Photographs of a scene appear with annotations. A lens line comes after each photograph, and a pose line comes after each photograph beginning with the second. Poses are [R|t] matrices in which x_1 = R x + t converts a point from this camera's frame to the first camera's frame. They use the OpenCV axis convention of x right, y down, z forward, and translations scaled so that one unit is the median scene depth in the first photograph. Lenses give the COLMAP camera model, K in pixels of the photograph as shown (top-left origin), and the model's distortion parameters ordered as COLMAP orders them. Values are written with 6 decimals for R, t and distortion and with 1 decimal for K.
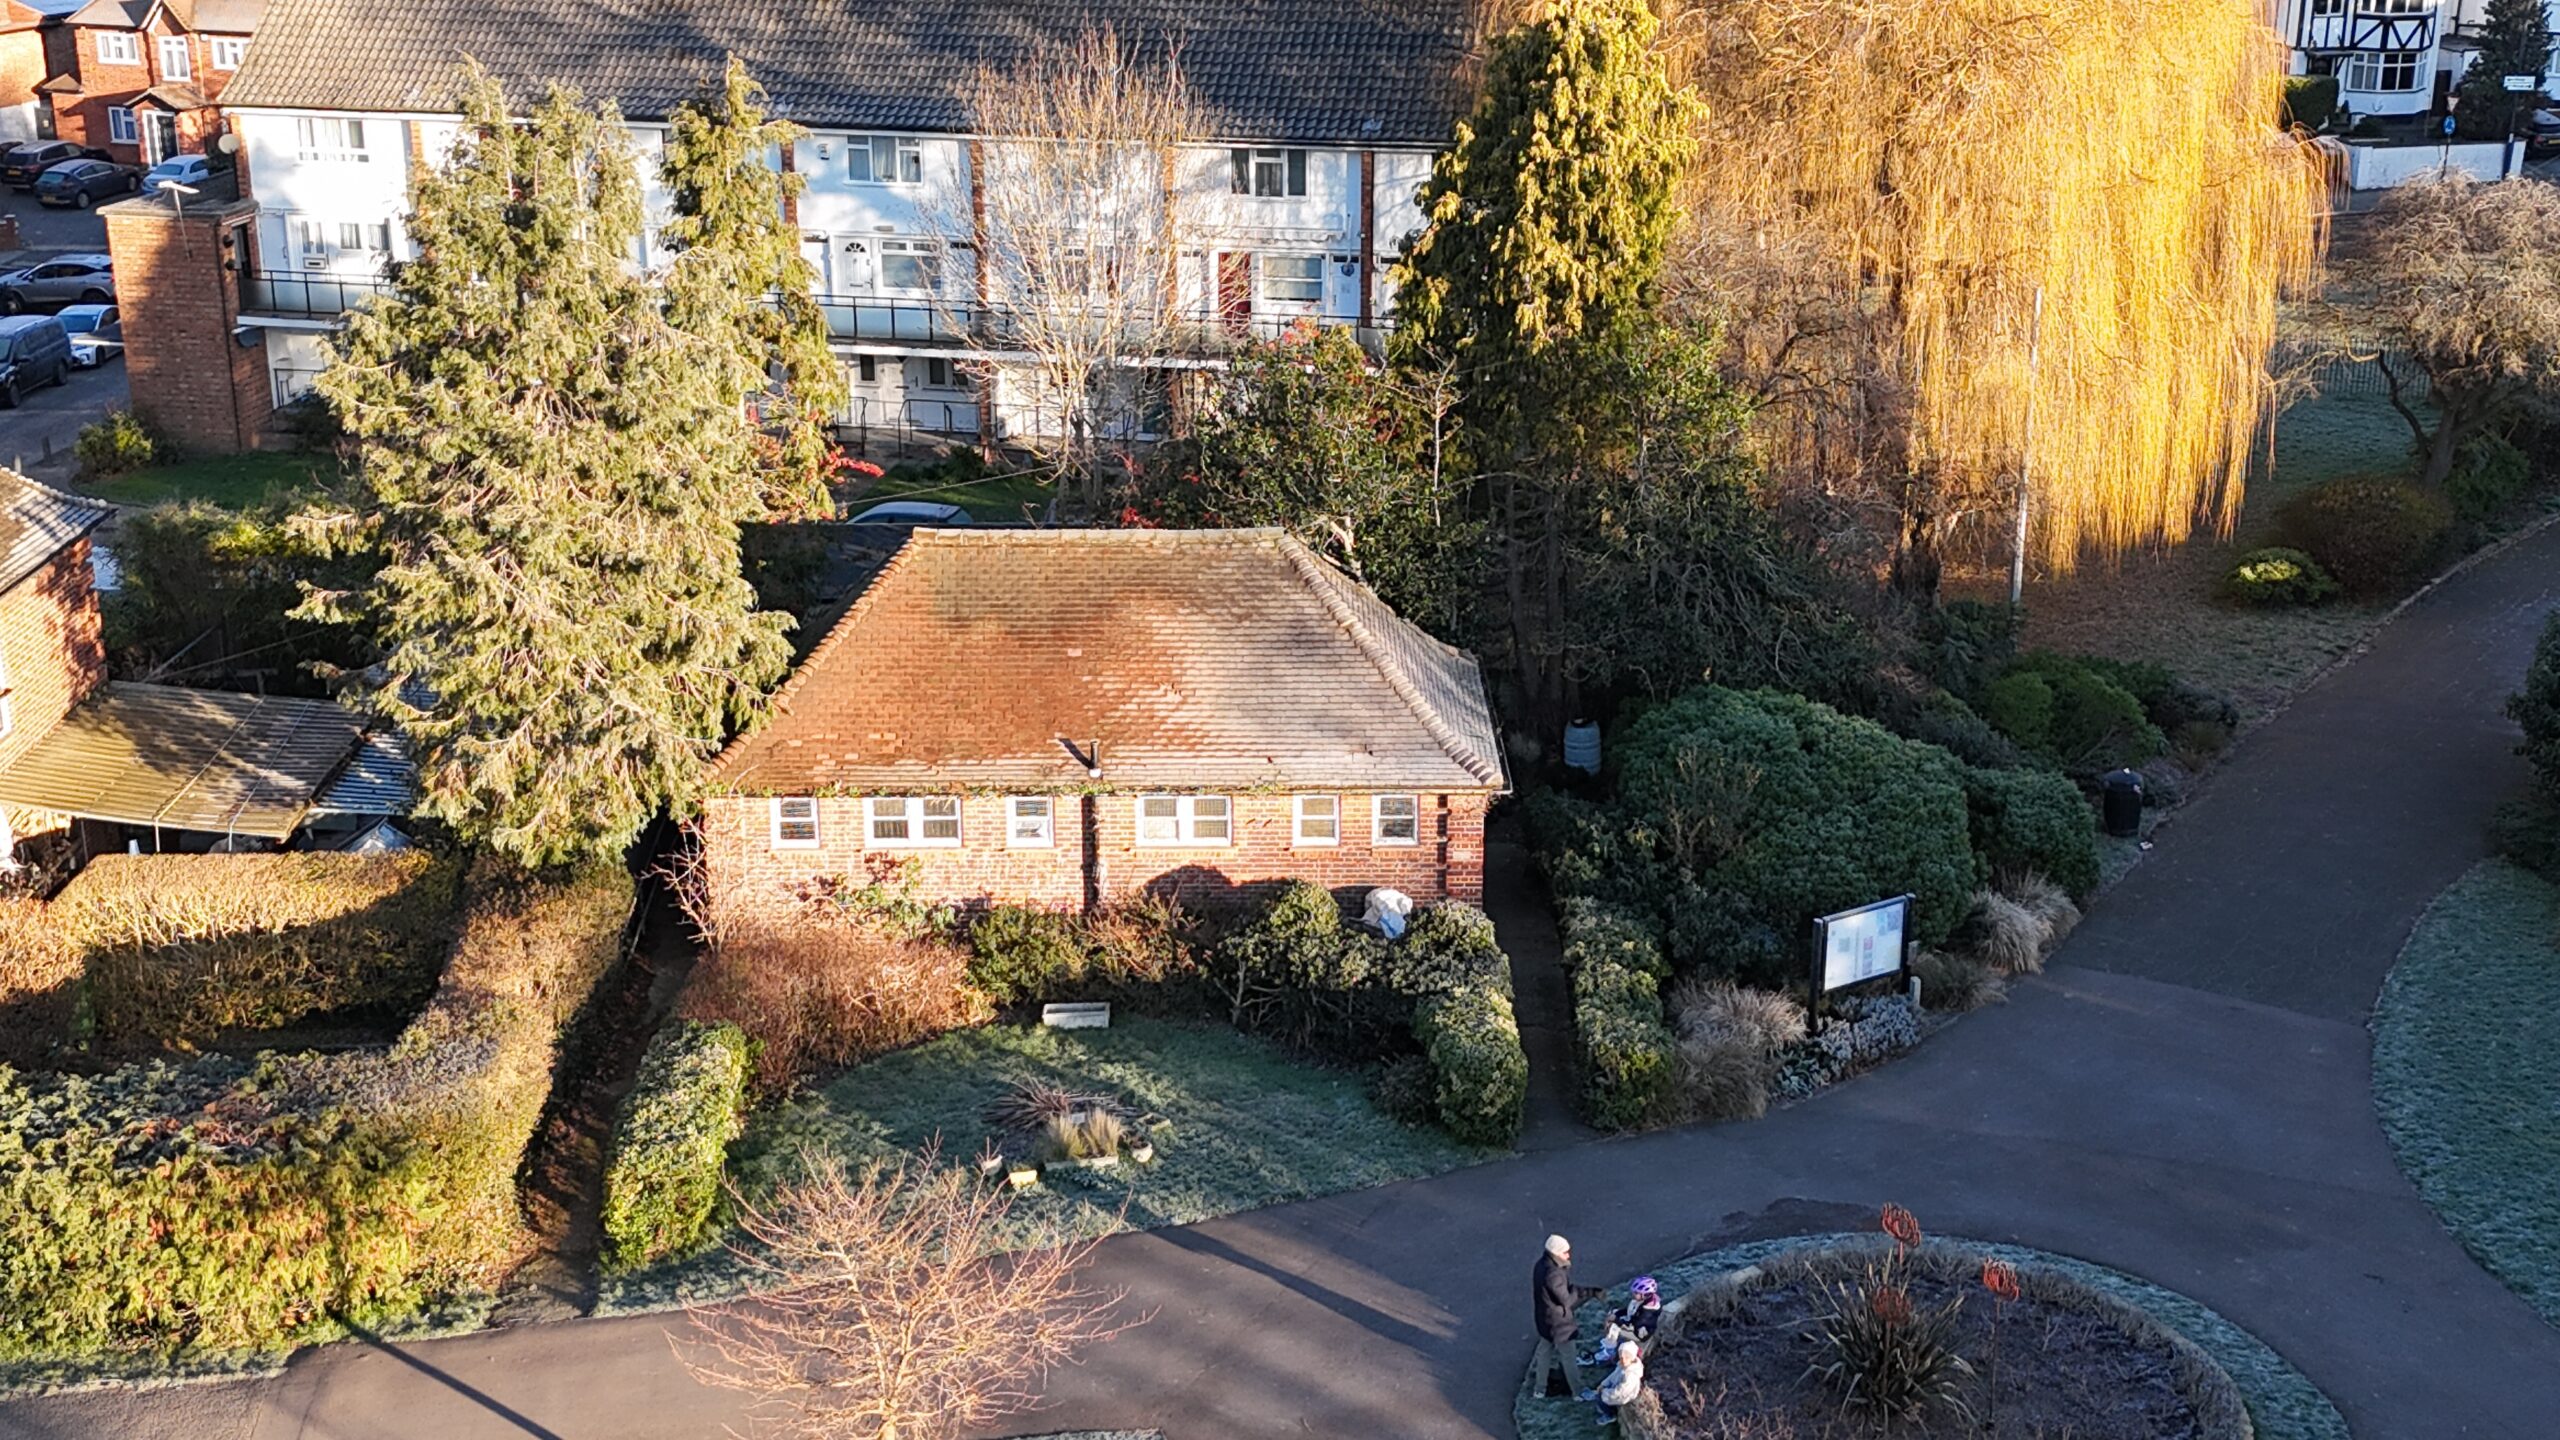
lens RADIAL K [[3015.1, 0, 1280.0], [0, 3015.1, 720.0], [0, 0, 1]] dist [0.009071, -0.018657]
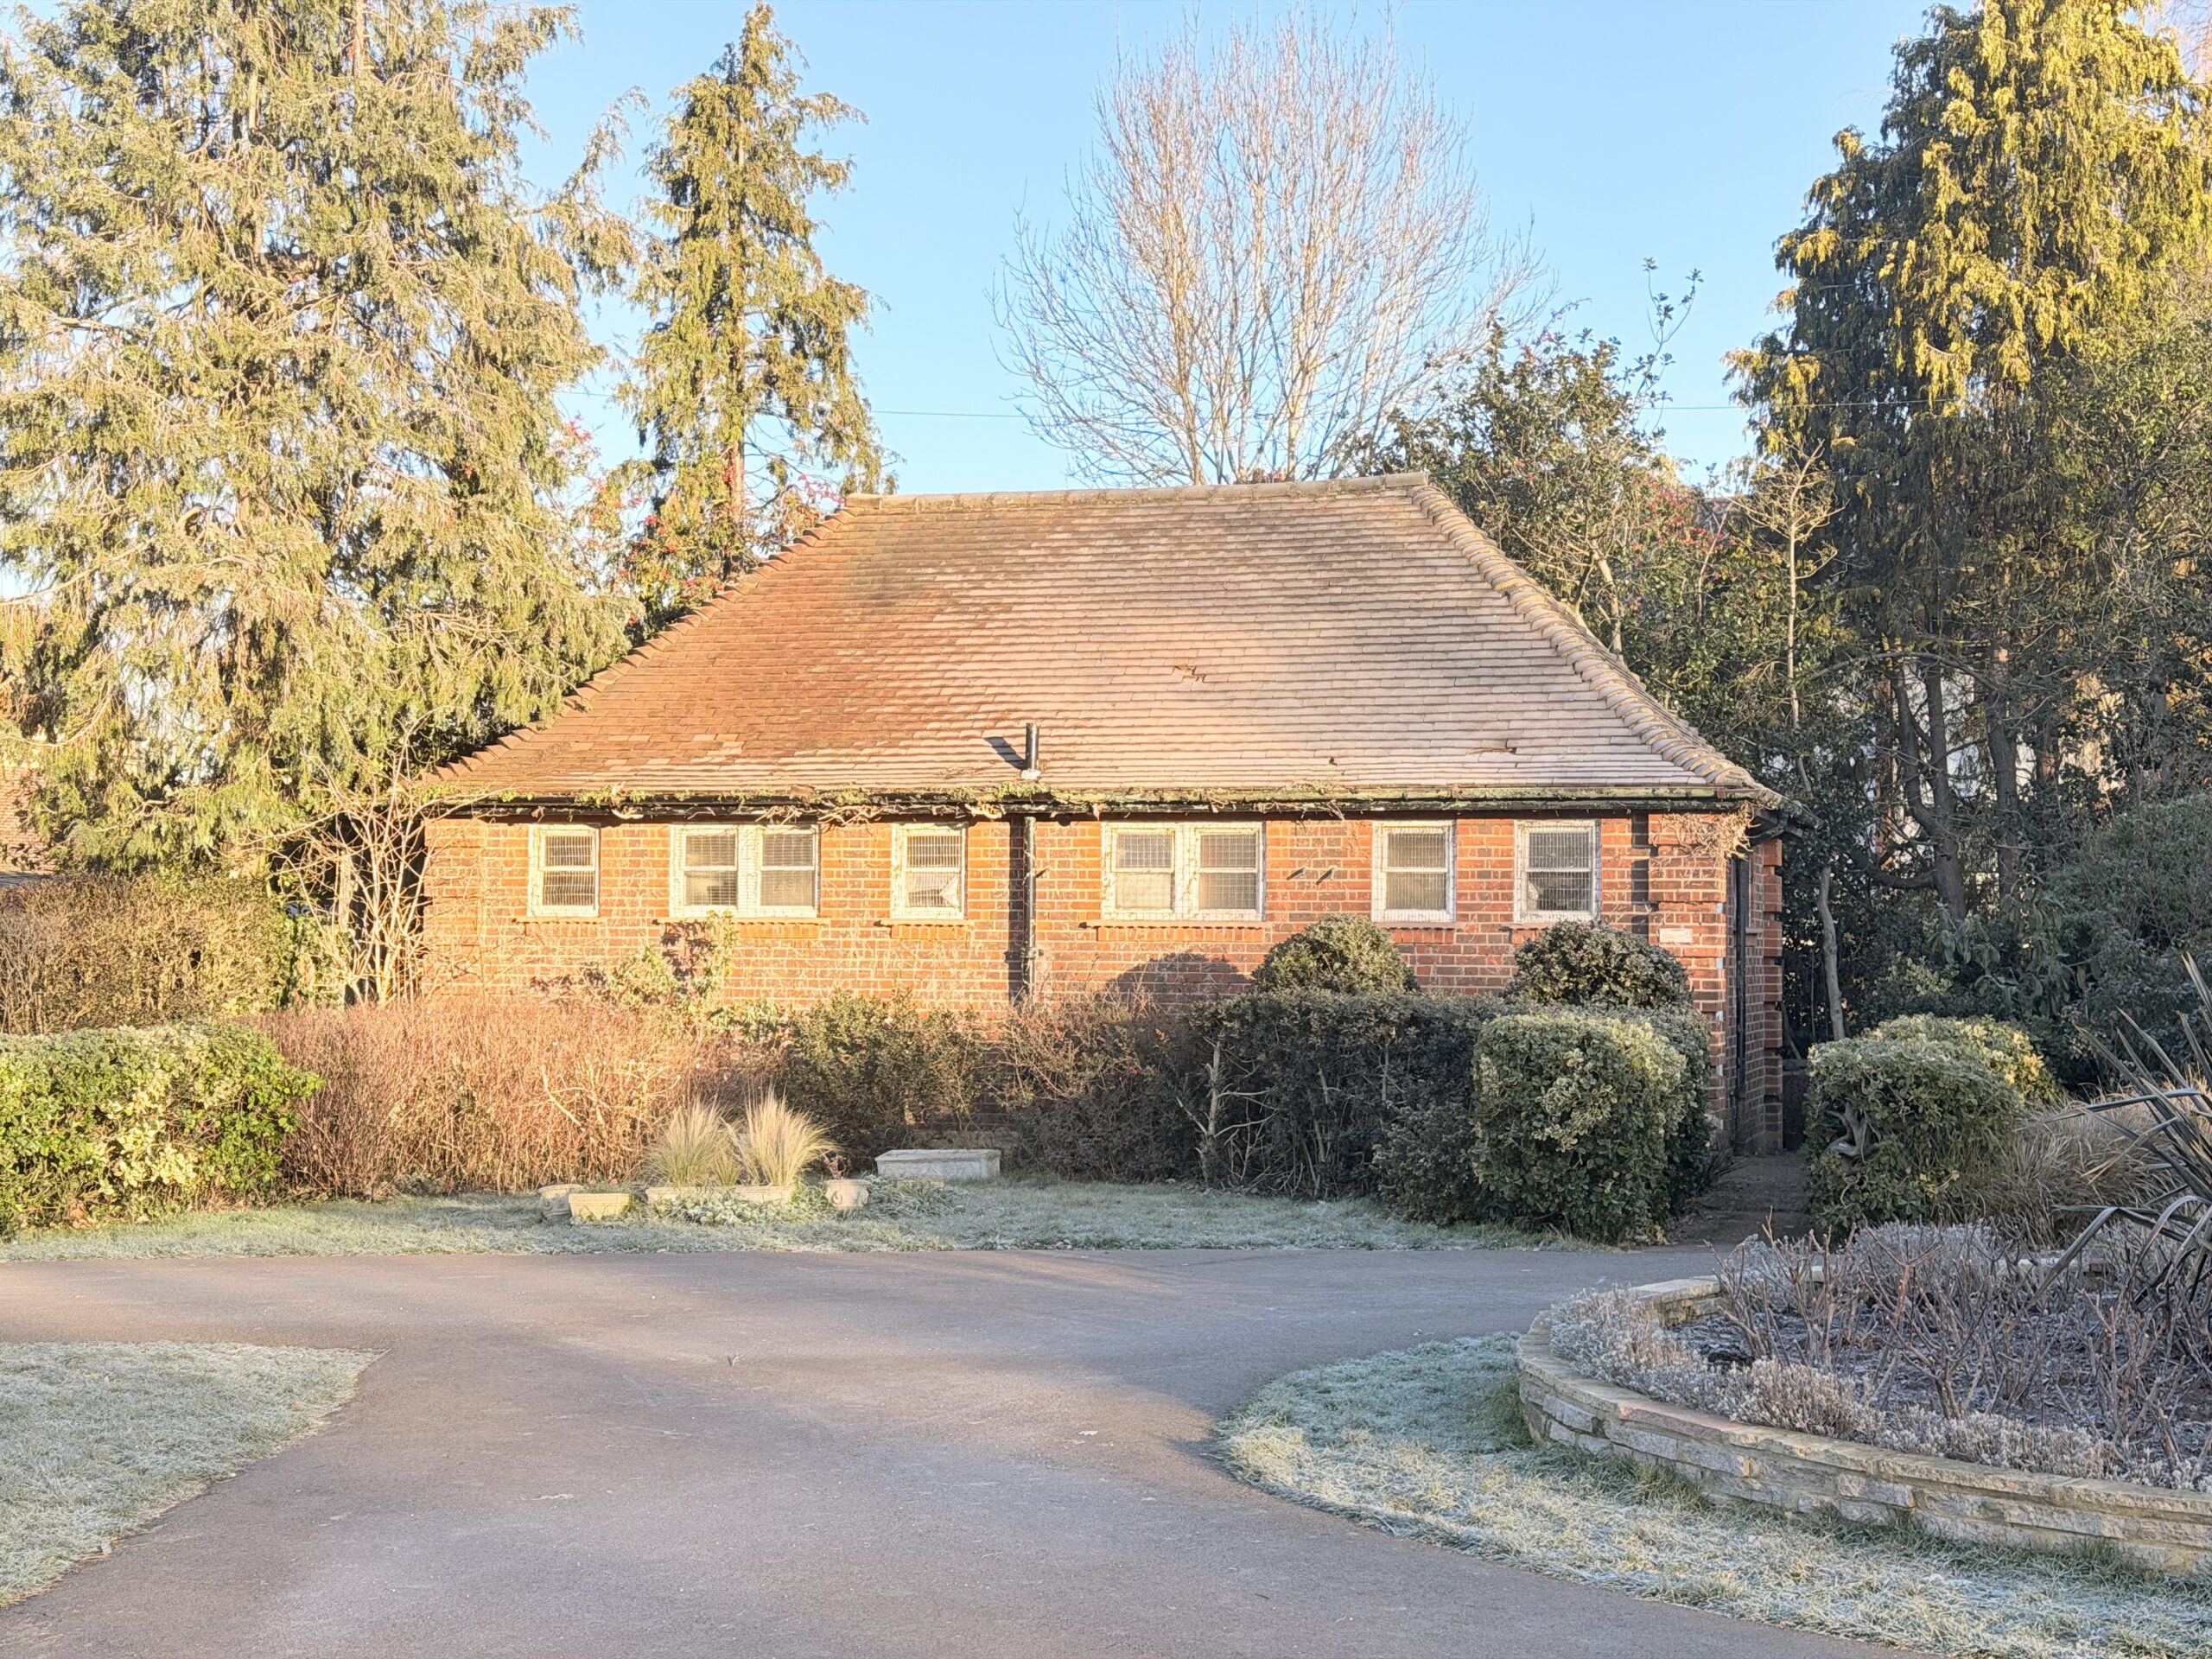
lens RADIAL K [[3048.6, 0, 1106.0], [0, 3048.6, 829.5], [0, 0, 1]] dist [0.058864, 0.023971]
pose [[0.953764, -0.000056, -0.300558, 0.126517], [-0.105054, 0.936864, -0.333542, 0.218774], [0.281600, 0.349695, 0.893541, 0.479936]]
